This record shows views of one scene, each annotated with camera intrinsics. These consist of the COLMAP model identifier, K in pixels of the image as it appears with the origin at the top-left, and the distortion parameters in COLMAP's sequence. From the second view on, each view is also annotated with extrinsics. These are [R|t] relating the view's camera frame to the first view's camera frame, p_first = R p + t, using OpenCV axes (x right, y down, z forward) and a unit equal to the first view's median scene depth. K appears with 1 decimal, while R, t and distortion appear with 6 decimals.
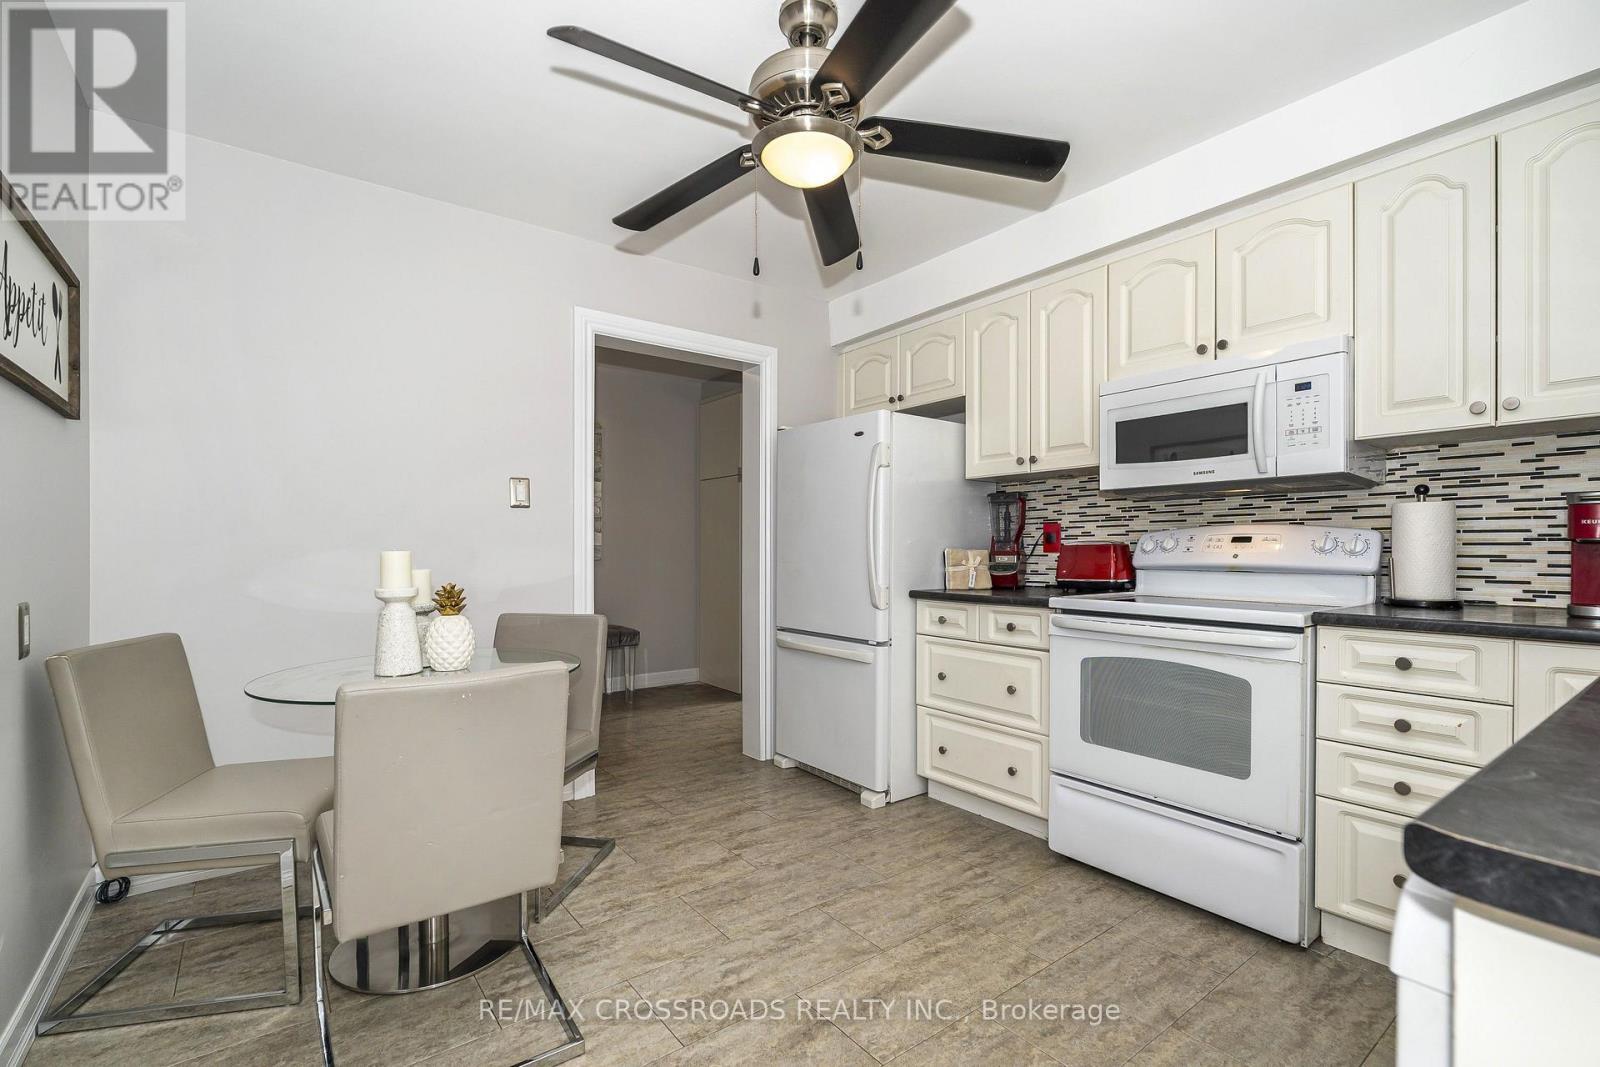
lens RADIAL K [[745.5, 0, 803.0], [0, 745.5, 553.4], [0, 0, 1]] dist [-0.001008, -0.000190]
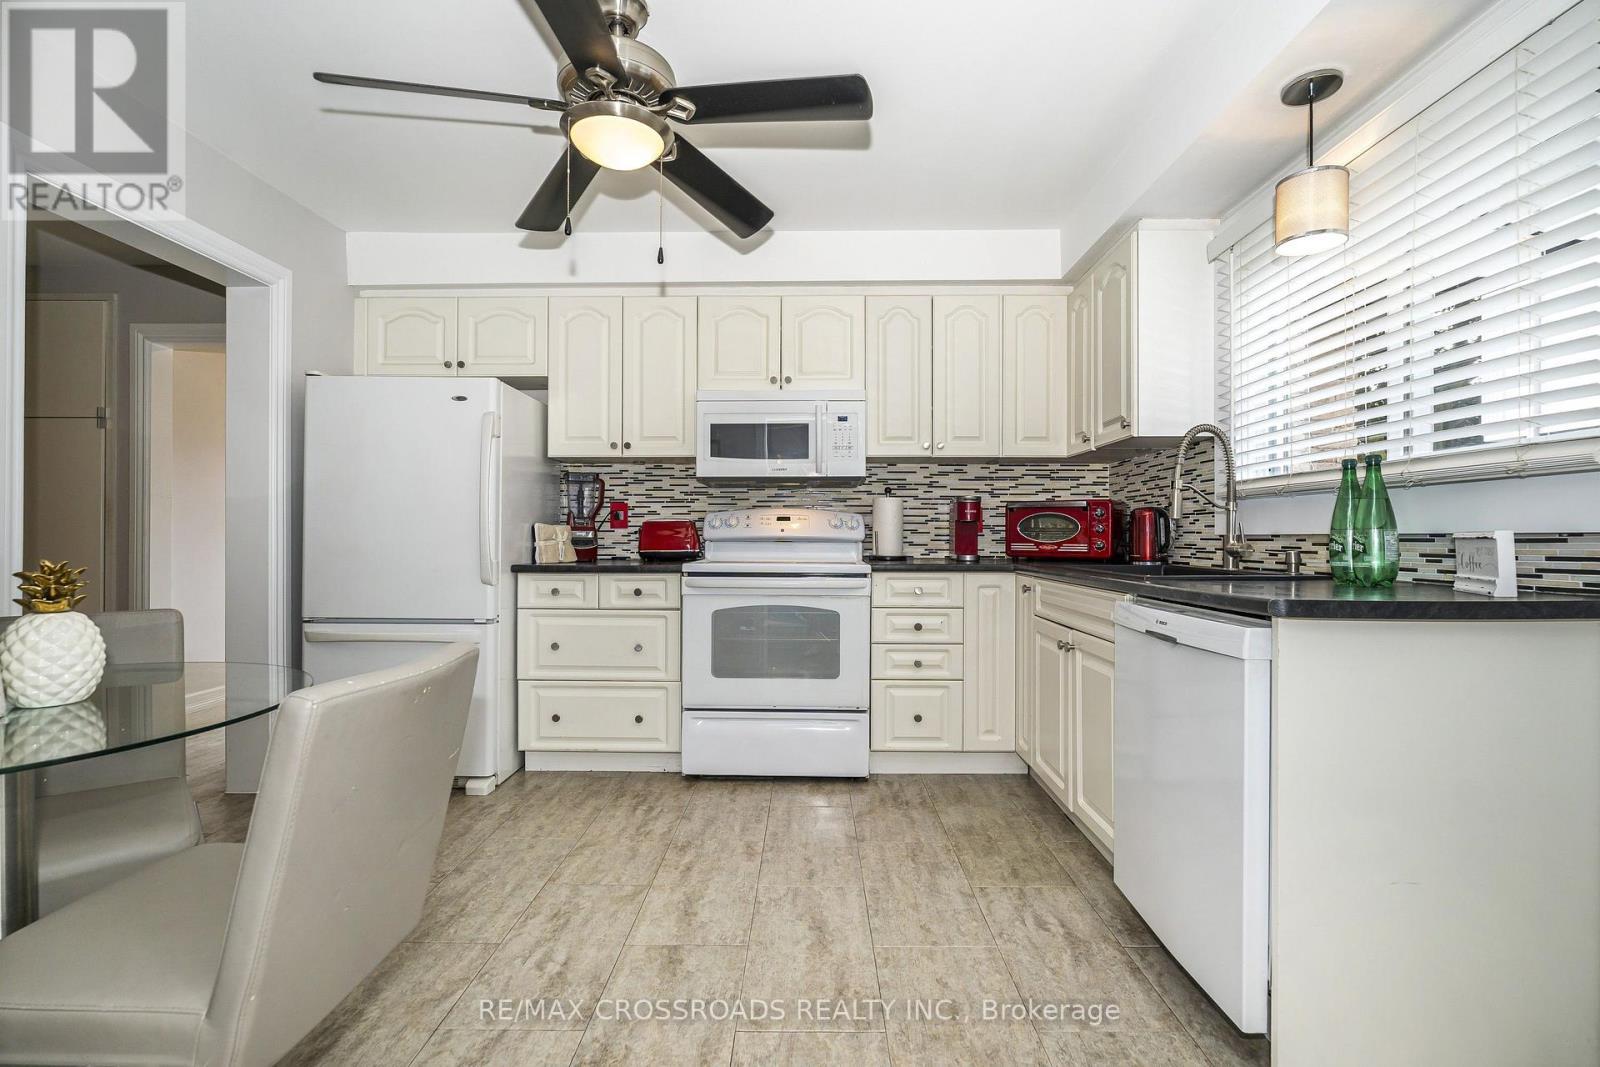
lens RADIAL K [[735.4, 0, 800.0], [0, 735.4, 533.5], [0, 0, 1]] dist [-0.000286, 0.000051]
pose [[0.602922, 0.005749, 0.797780, -0.492923], [0.001886, 0.999961, -0.008631, 0.020921], [-0.797798, 0.006708, 0.602887, 0.134477]]
